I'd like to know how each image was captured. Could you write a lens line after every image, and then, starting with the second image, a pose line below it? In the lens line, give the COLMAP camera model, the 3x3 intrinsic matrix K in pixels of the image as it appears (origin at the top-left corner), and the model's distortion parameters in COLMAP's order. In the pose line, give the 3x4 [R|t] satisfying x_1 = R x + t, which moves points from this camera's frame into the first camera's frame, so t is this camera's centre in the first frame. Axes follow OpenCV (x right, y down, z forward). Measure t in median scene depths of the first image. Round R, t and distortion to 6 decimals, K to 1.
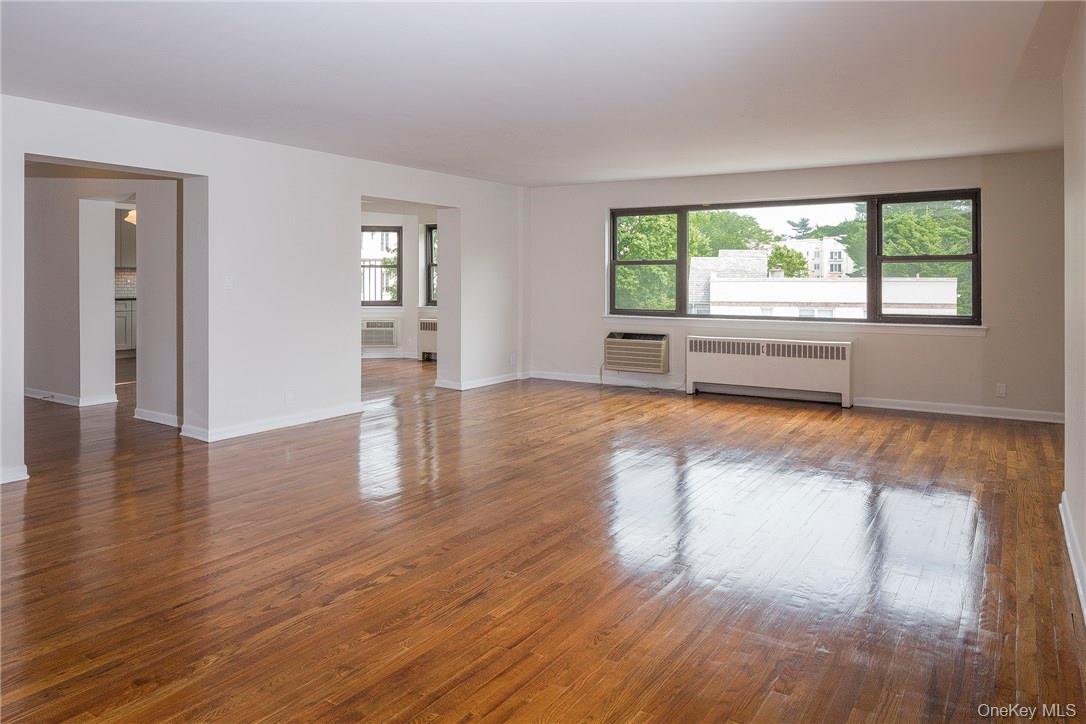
lens RADIAL K [[745.1, 0, 543.1], [0, 745.1, 276.4], [0, 0, 1]] dist [0.000139, -0.001301]
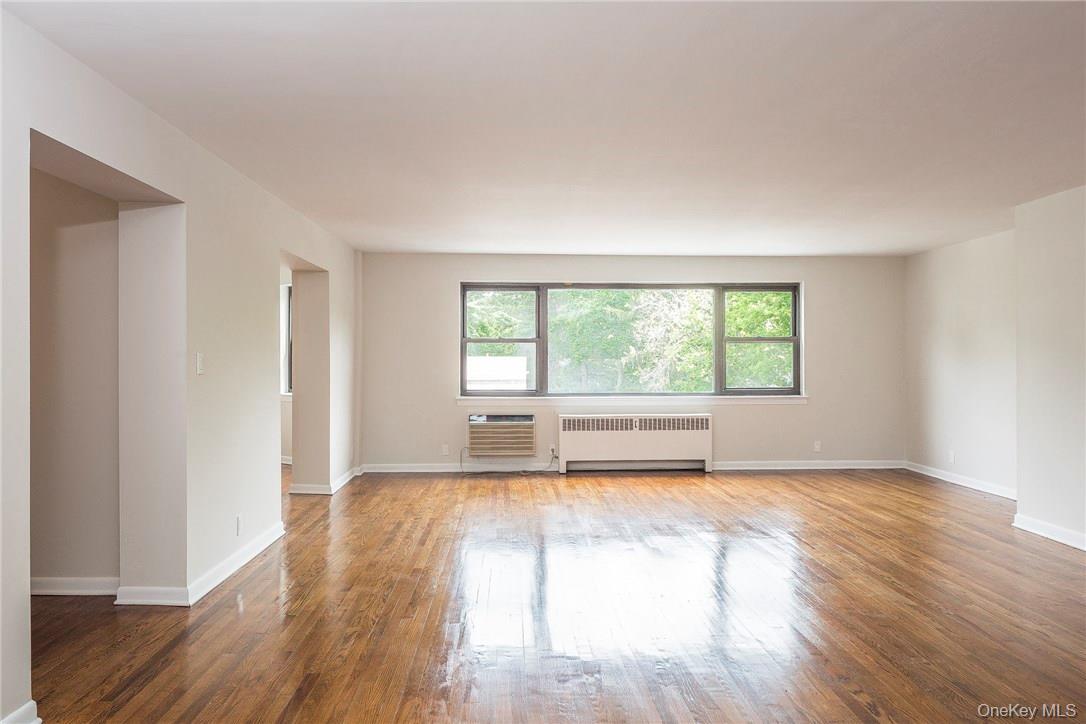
lens RADIAL K [[754.1, 0, 543.0], [0, 754.1, 362.0], [0, 0, 1]] dist [-0.009036, -0.004319]
pose [[0.824087, -0.005027, 0.566440, -0.394314], [0.000514, 0.999967, 0.008127, 0.001009], [-0.566463, -0.006406, 0.824063, 0.187173]]
